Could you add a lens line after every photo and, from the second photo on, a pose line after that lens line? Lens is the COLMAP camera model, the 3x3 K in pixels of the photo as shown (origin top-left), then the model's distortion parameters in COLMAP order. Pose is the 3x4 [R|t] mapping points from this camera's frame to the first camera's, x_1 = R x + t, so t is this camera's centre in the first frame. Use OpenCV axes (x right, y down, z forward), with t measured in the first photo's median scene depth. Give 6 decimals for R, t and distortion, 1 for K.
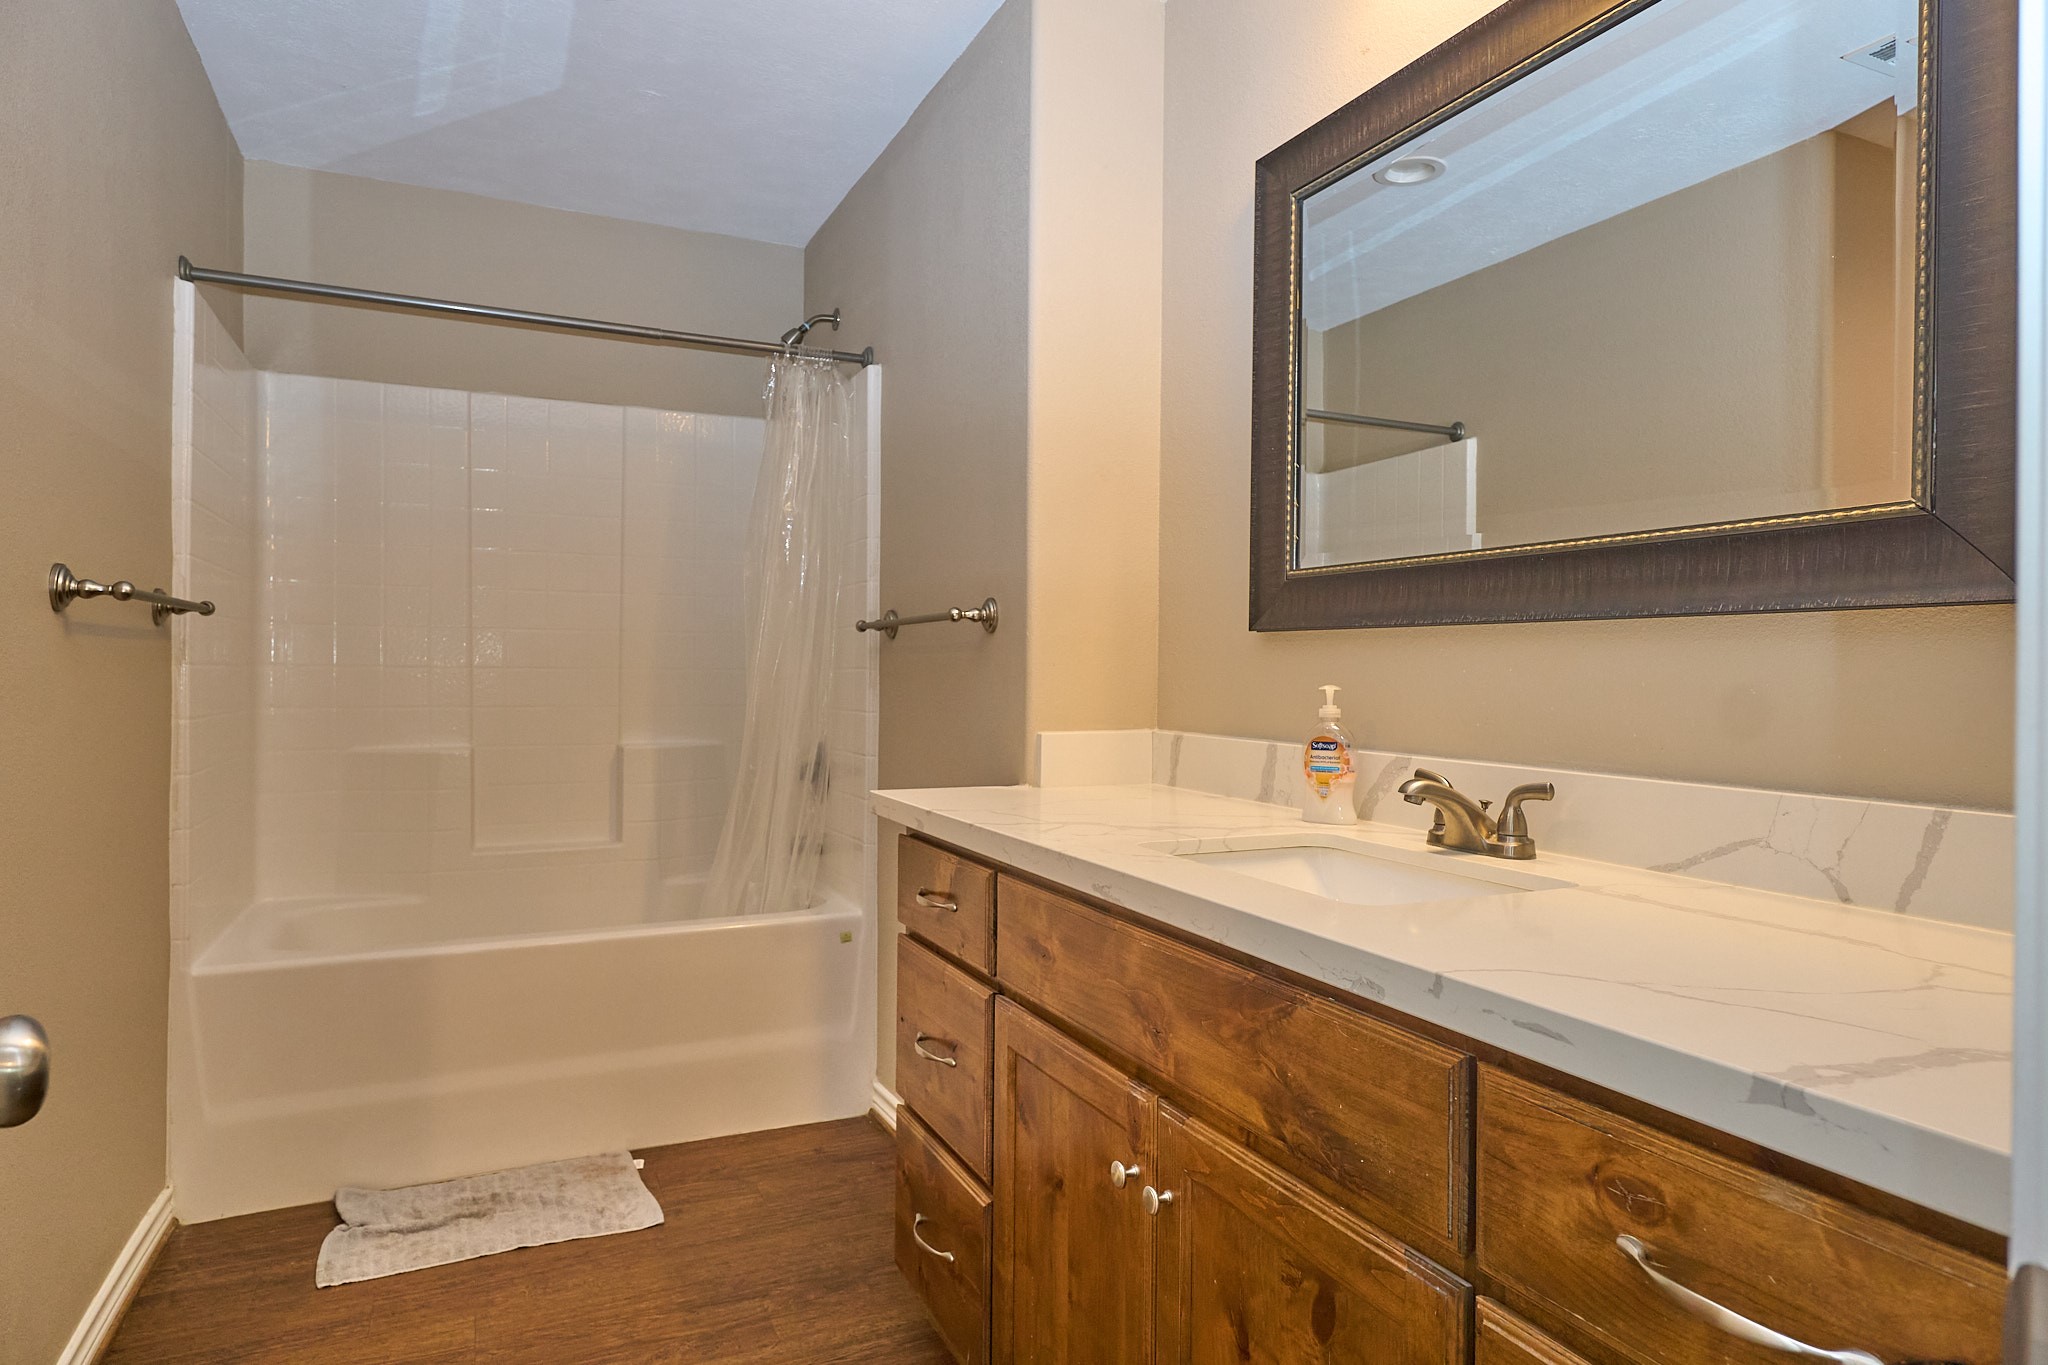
lens RADIAL K [[1171.3, 0, 1022.7], [0, 1171.3, 672.0], [0, 0, 1]] dist [0.000297, 0.000460]
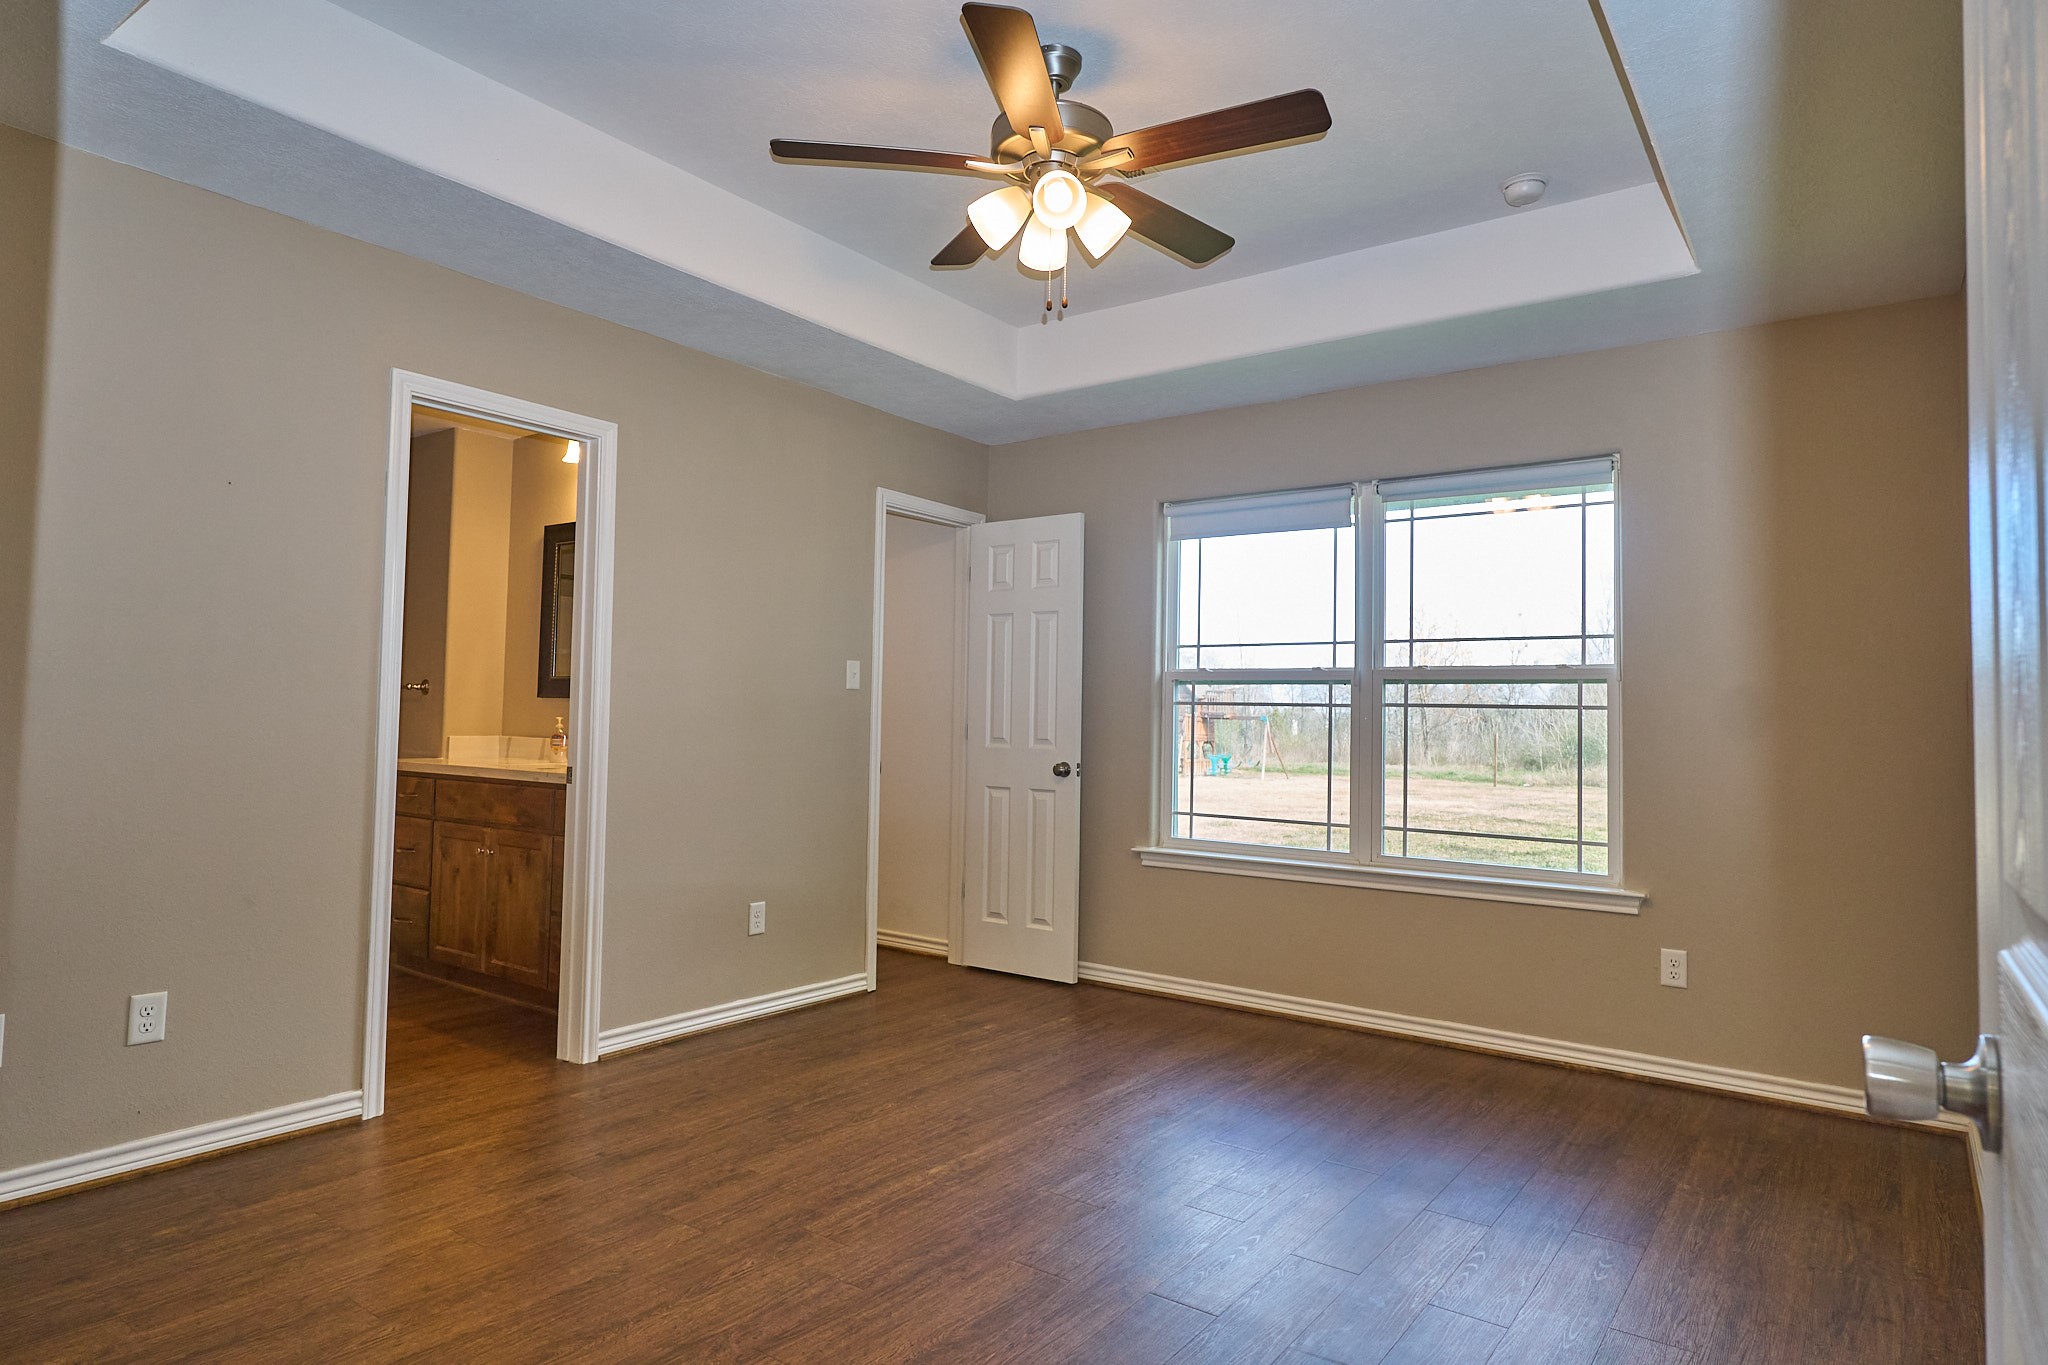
lens RADIAL K [[1171.3, 0, 1022.7], [0, 1171.3, 672.0], [0, 0, 1]] dist [0.000297, 0.000460]
pose [[0.878141, 0.027473, 0.477613, -0.149755], [-0.009264, 0.999139, -0.040440, 0.006342], [-0.478313, 0.031088, 0.877639, -2.460545]]
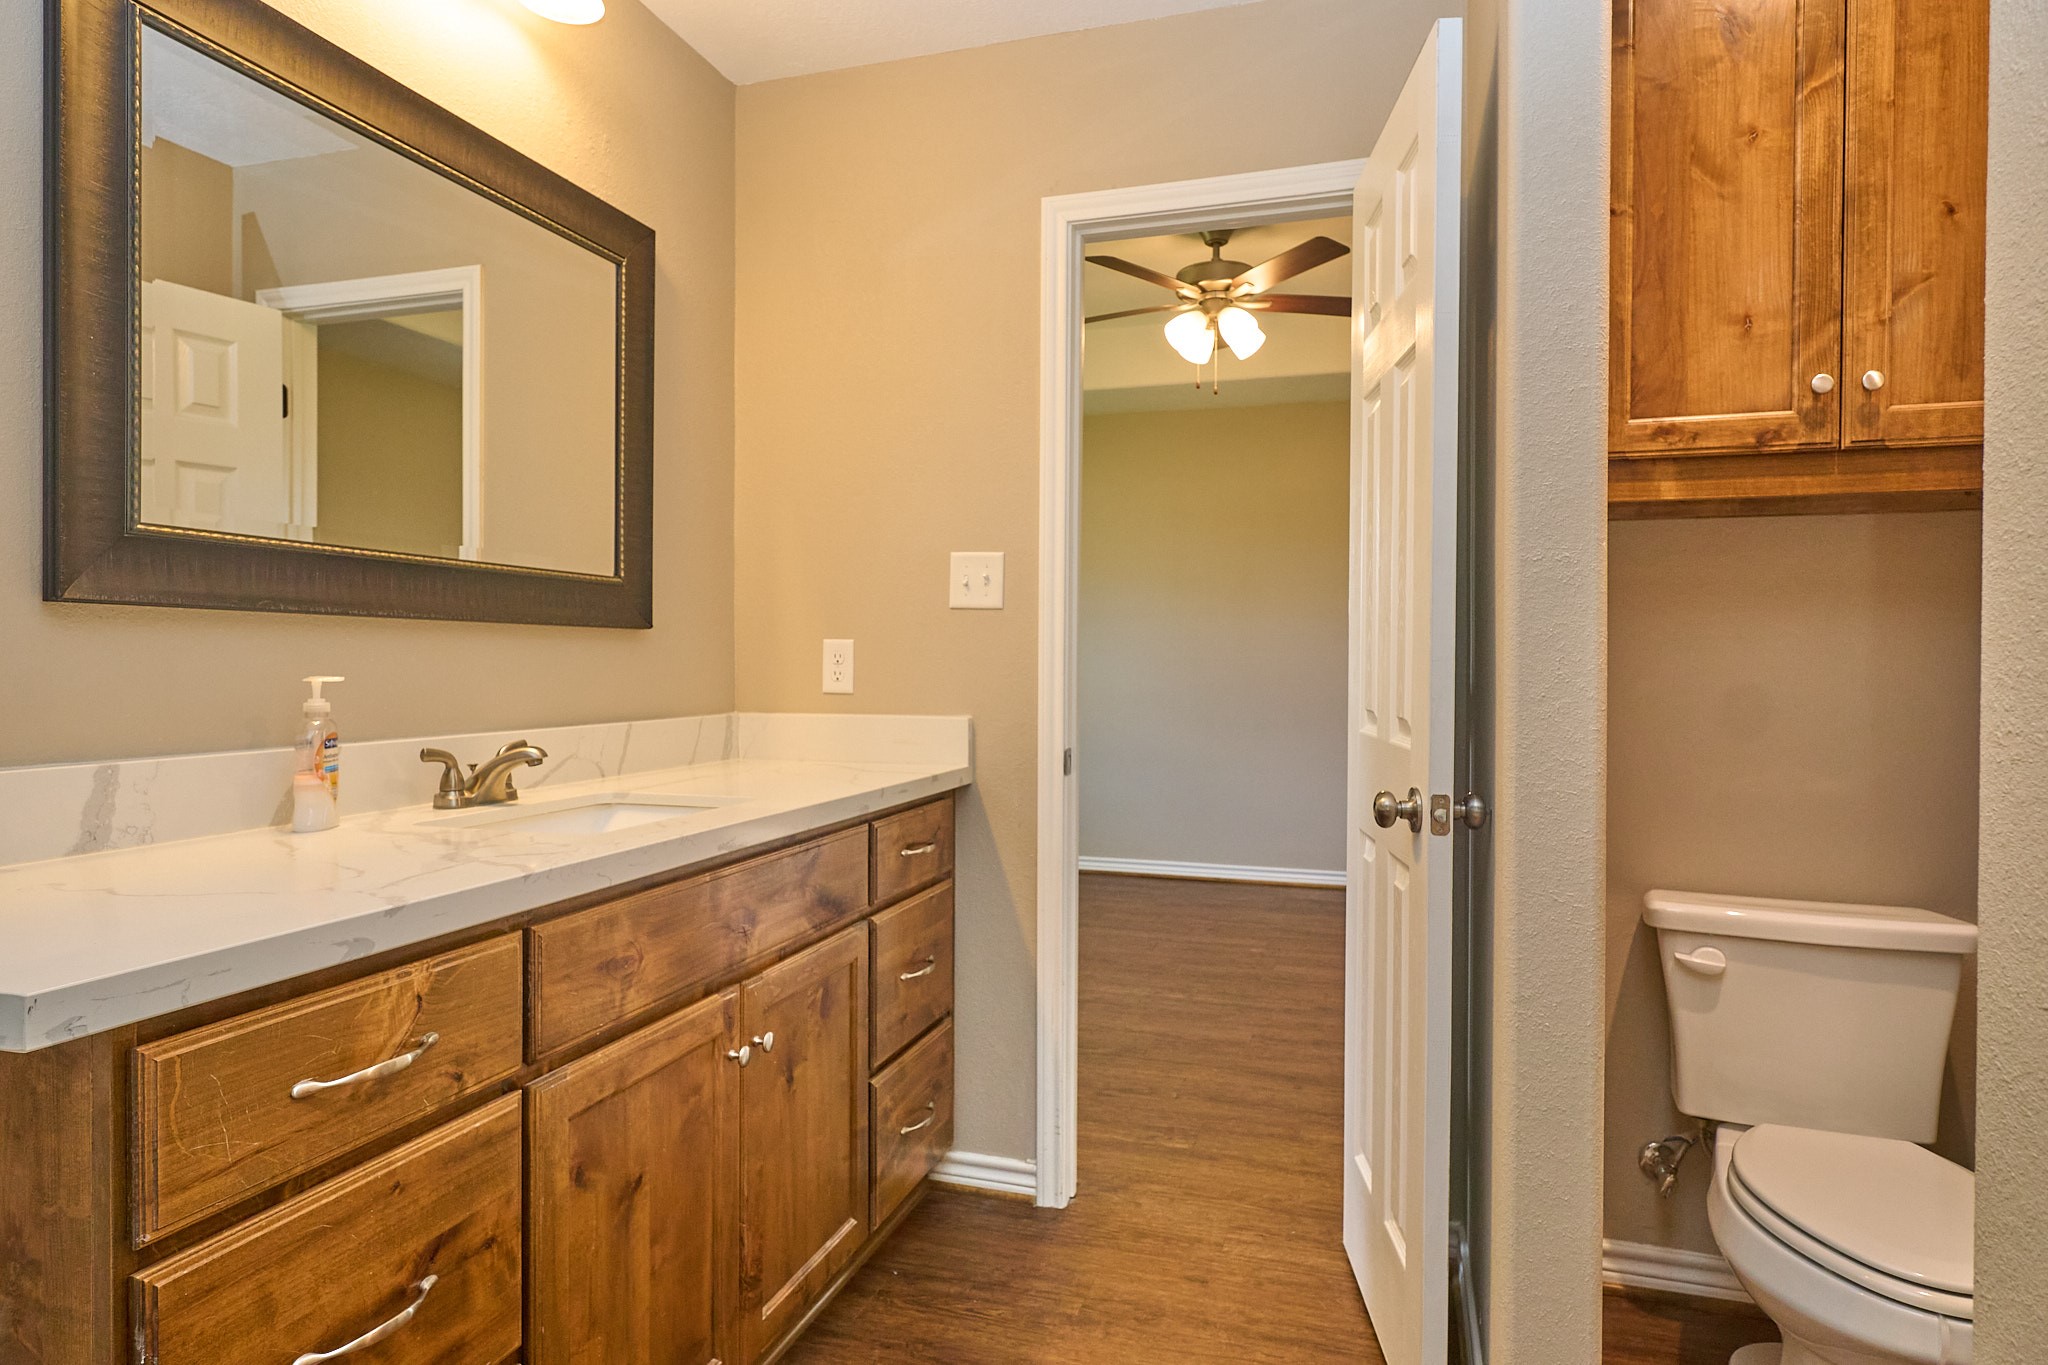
lens RADIAL K [[1171.3, 0, 1022.7], [0, 1171.3, 672.0], [0, 0, 1]] dist [0.000297, 0.000460]
pose [[-0.733468, -0.020431, 0.679417, -0.830687], [-0.011702, 0.999780, 0.017432, -0.015787], [-0.679623, 0.004835, -0.733545, 1.429698]]
